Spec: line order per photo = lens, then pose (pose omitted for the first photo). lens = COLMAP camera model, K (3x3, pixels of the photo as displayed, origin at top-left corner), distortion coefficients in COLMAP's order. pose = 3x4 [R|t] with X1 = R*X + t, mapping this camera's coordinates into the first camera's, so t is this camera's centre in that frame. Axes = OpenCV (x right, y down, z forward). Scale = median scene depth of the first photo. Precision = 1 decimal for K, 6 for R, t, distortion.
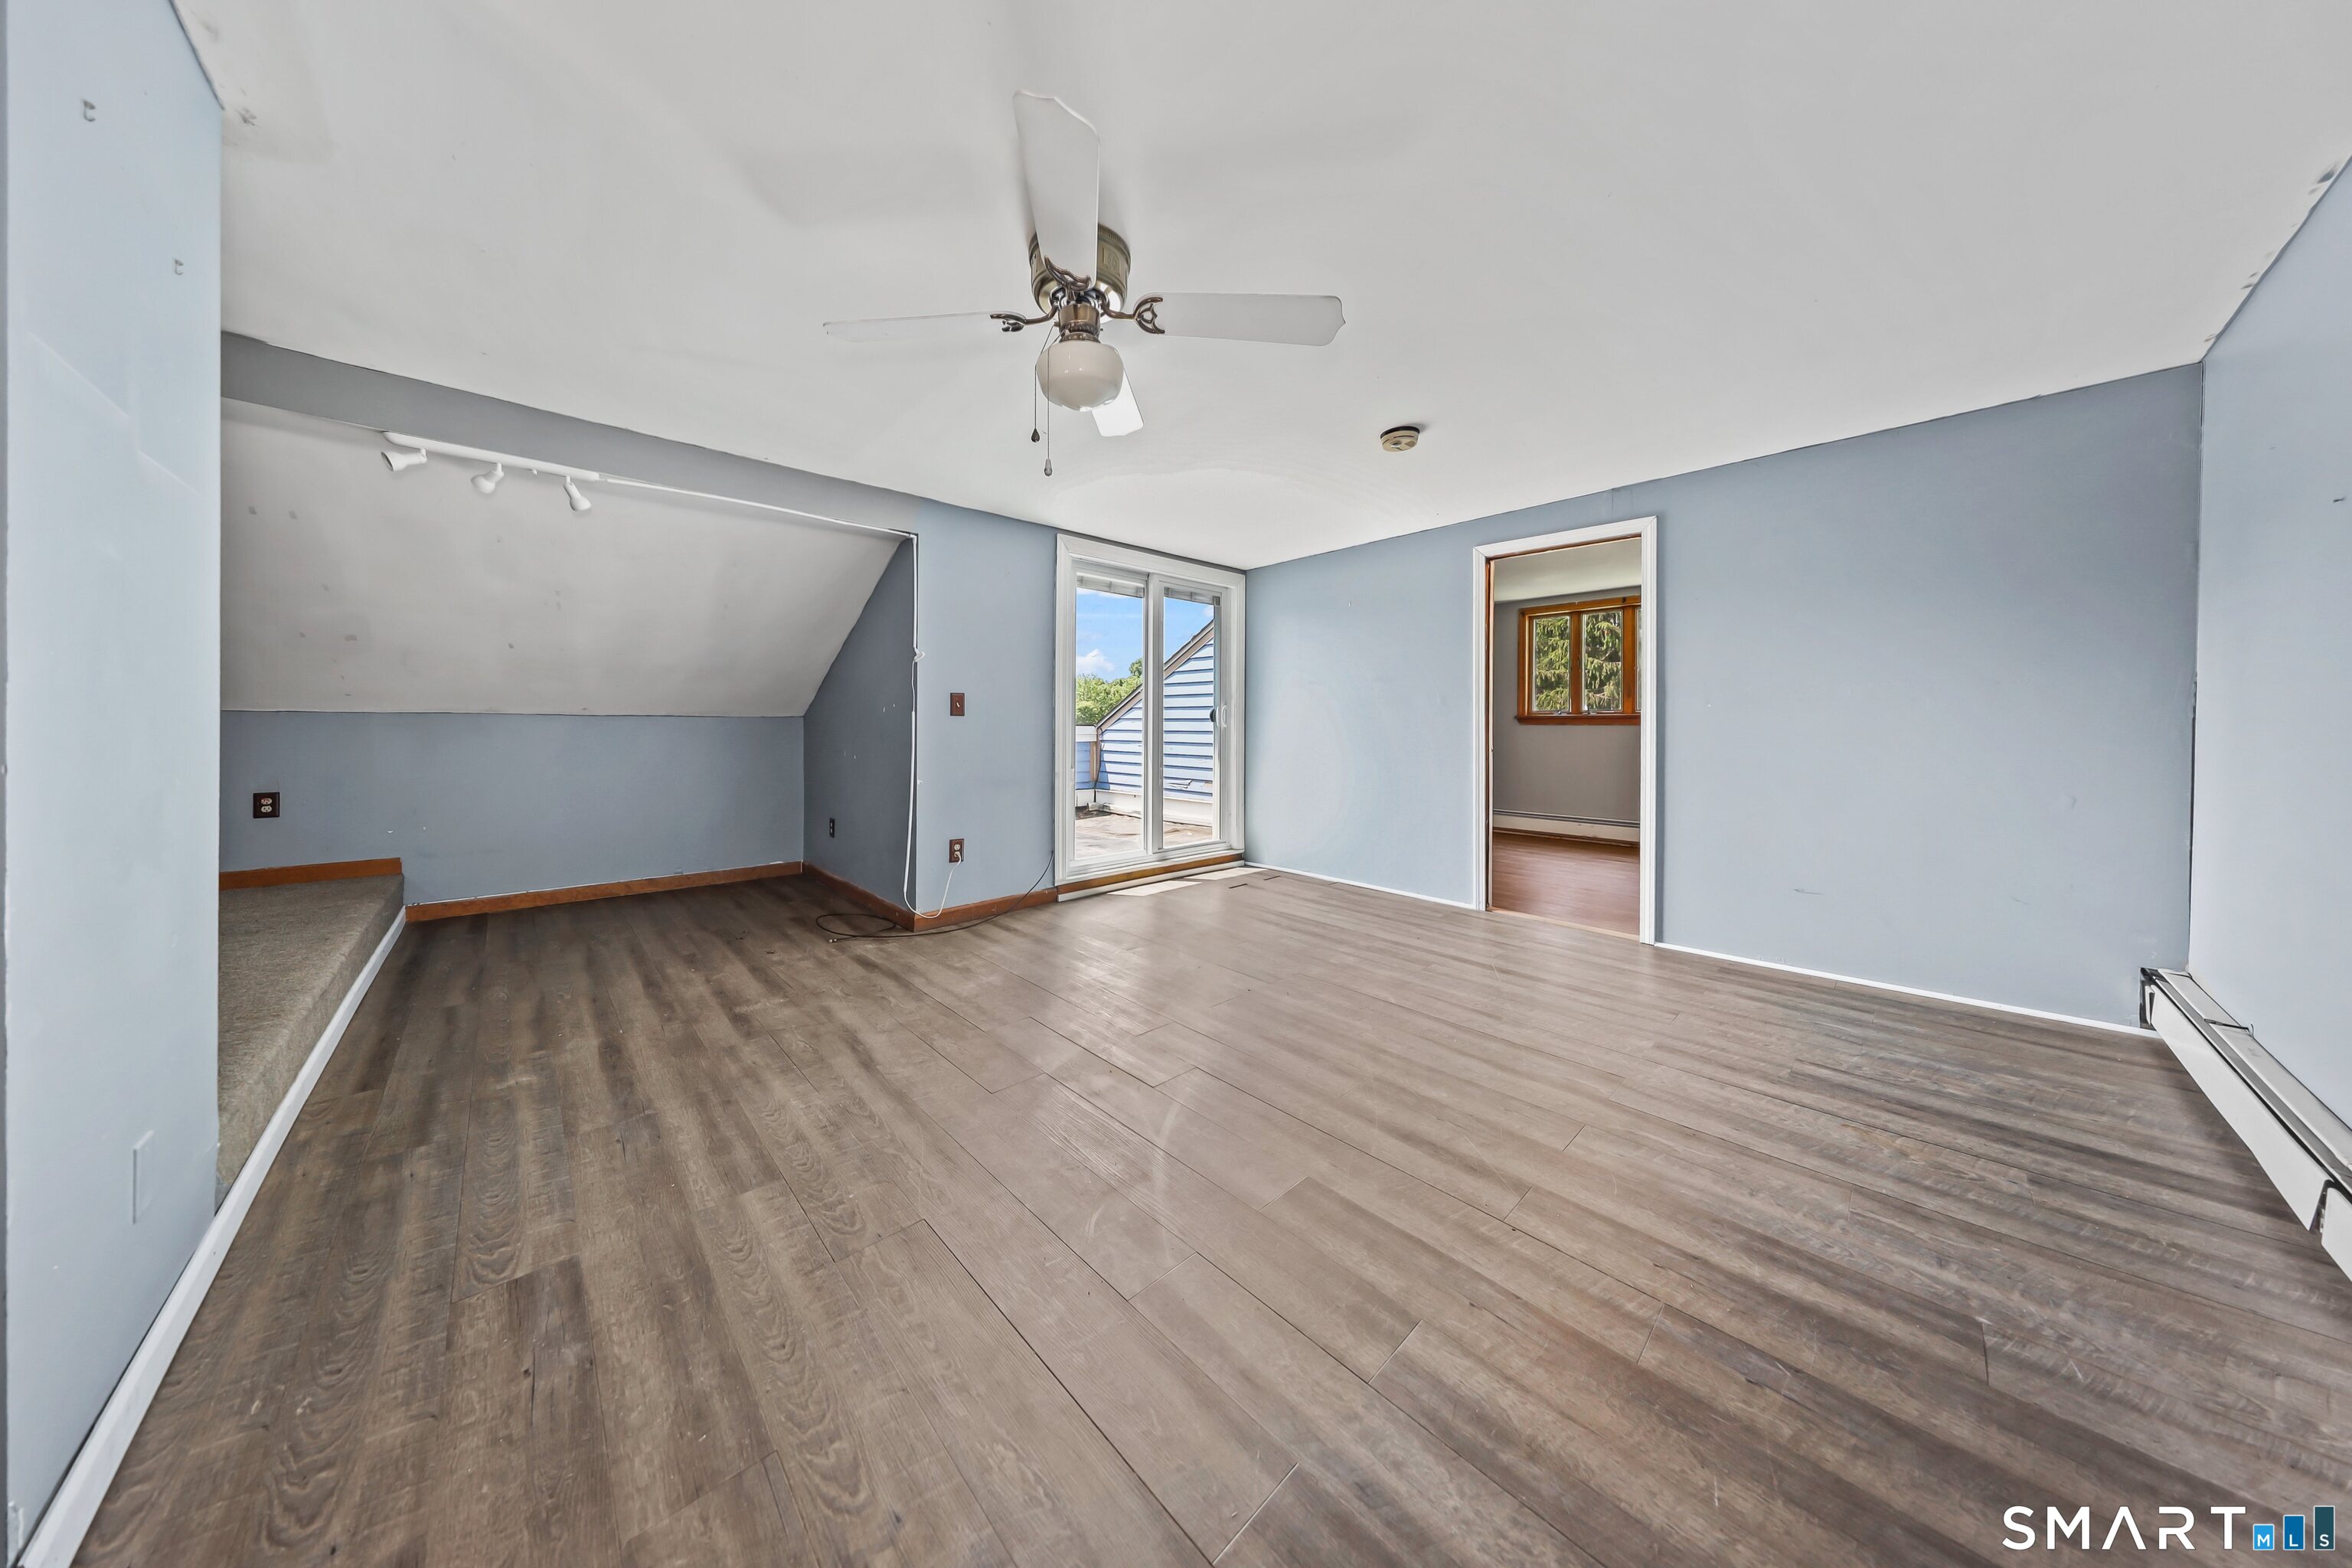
lens RADIAL K [[688.0, 0, 1172.5], [0, 688.0, 727.0], [0, 0, 1]] dist [0.000047, 0.000009]
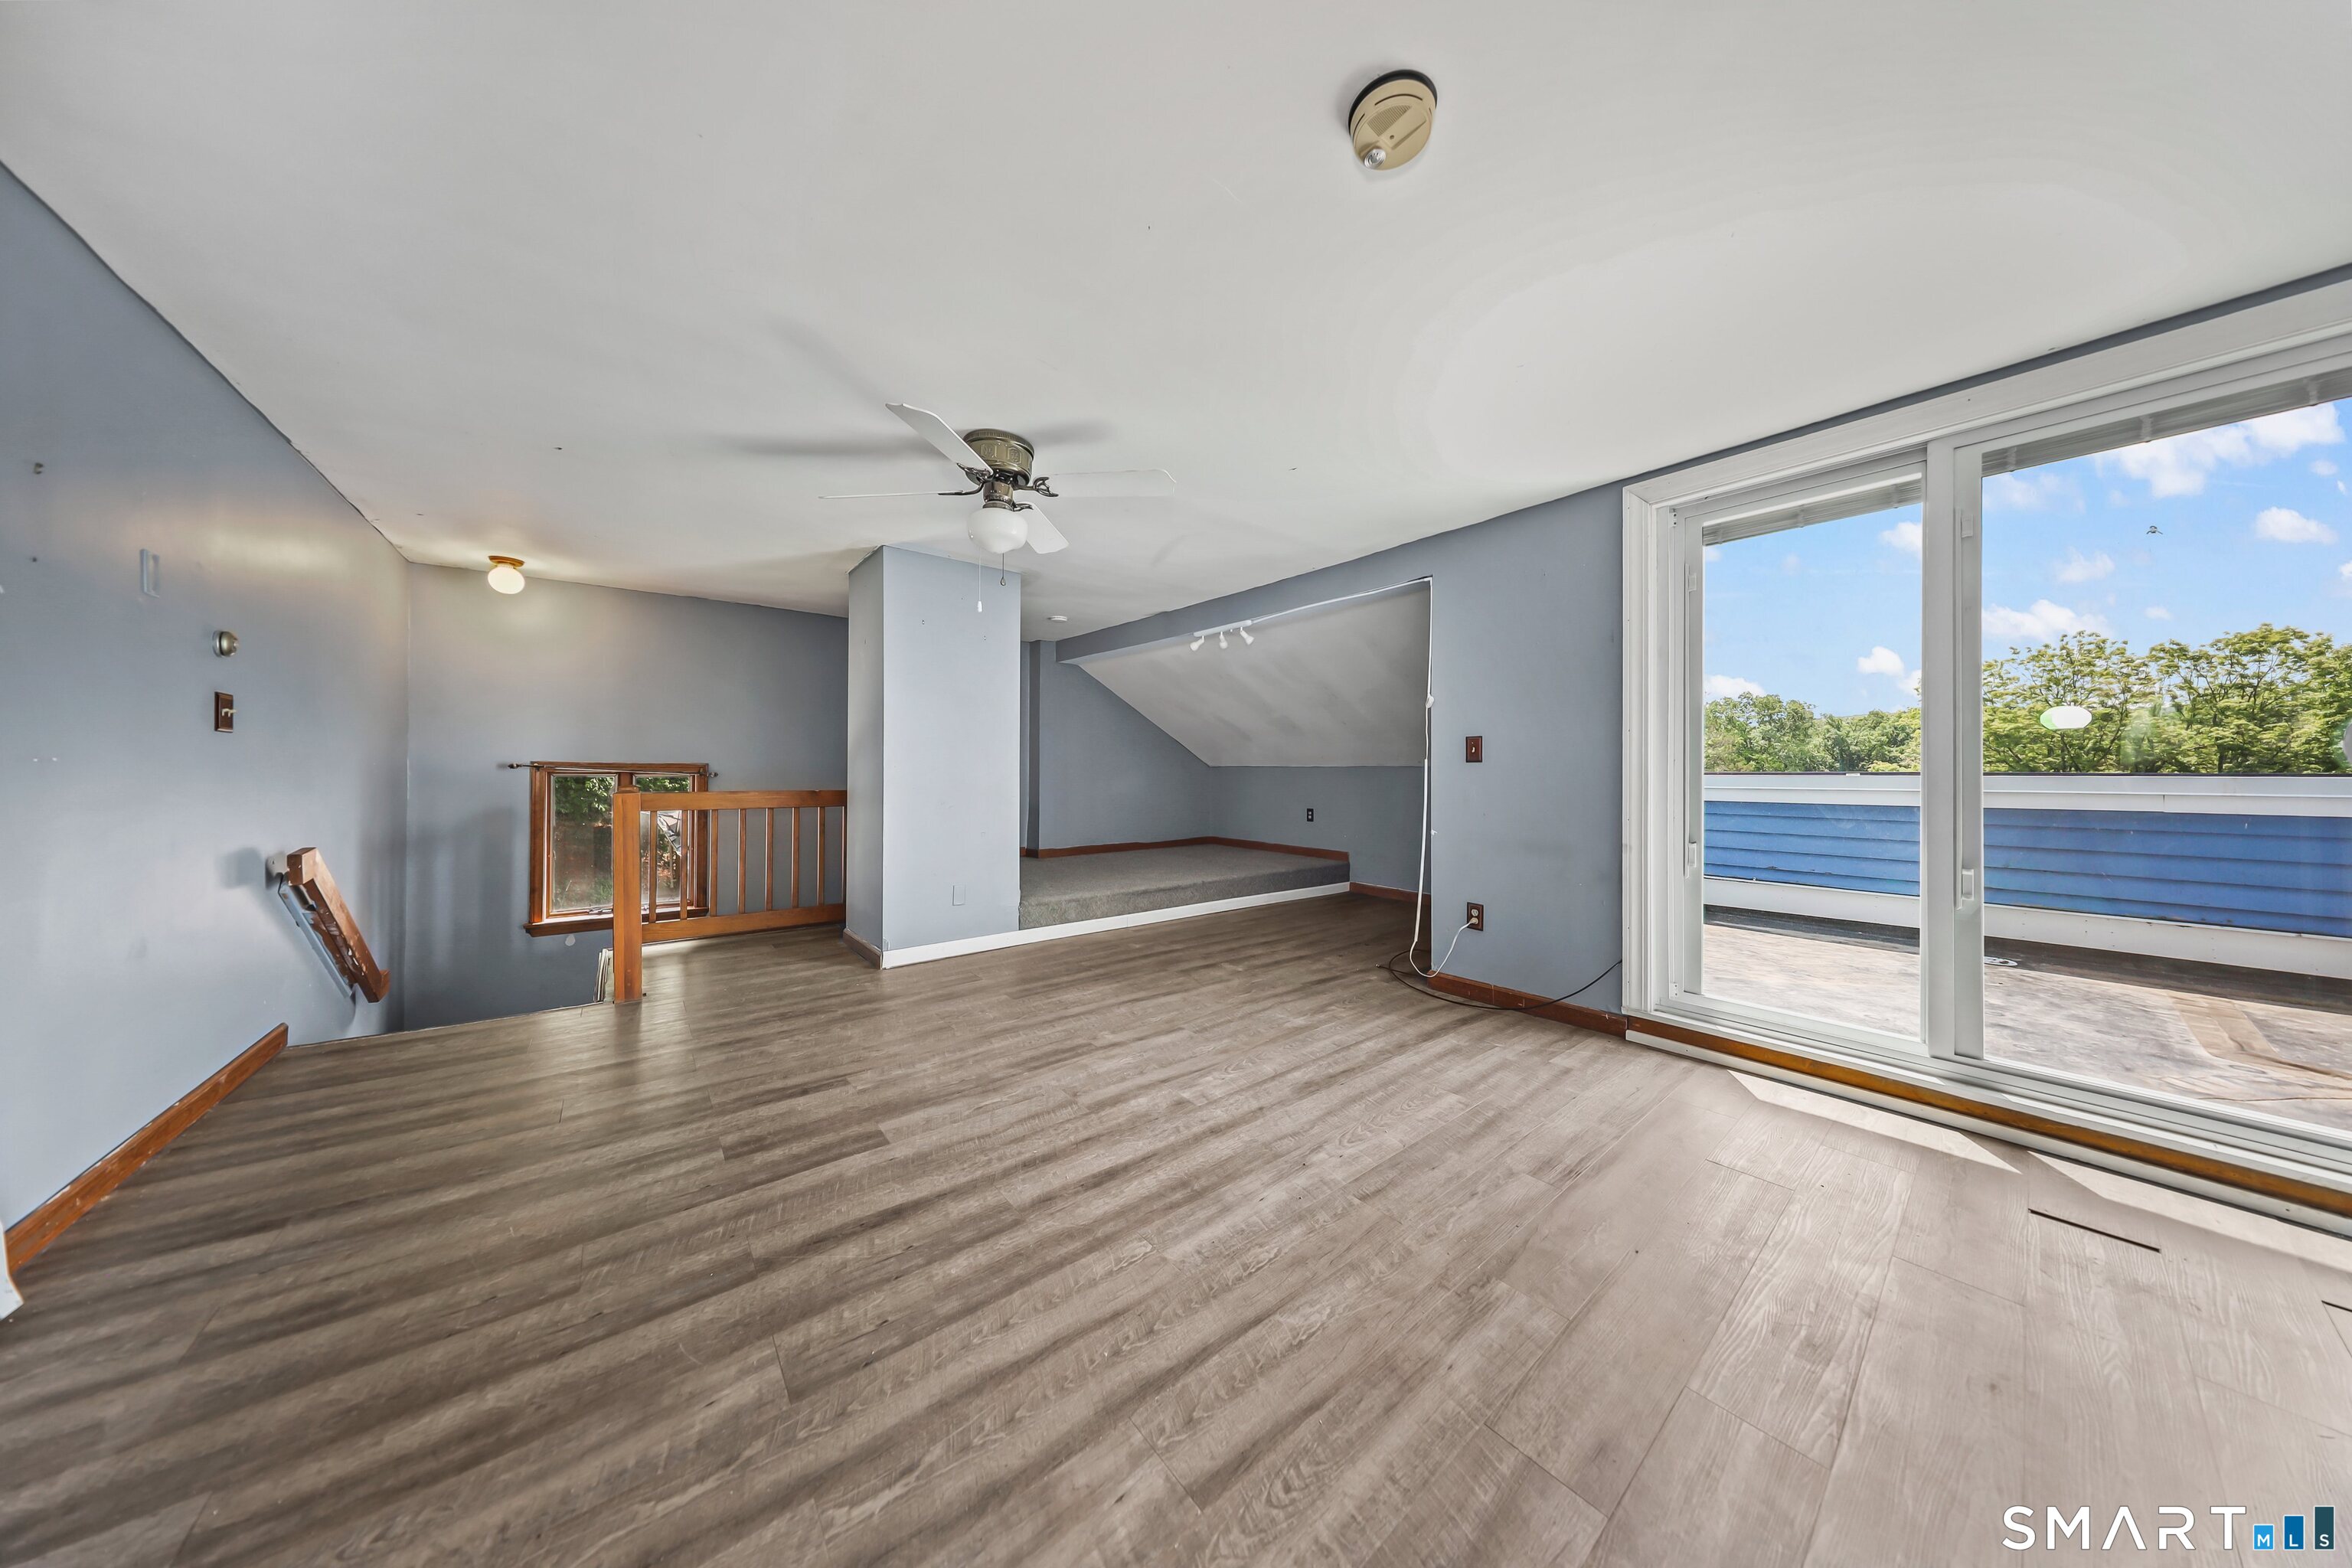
lens RADIAL K [[688.0, 0, 1176.2], [0, 688.0, 776.4], [0, 0, 1]] dist [0.000047, 0.000009]
pose [[-0.070294, -0.000010, -0.997526, 0.927830], [-0.005138, 0.999987, 0.000352, 0.004735], [0.997513, 0.005150, -0.070293, 1.076586]]
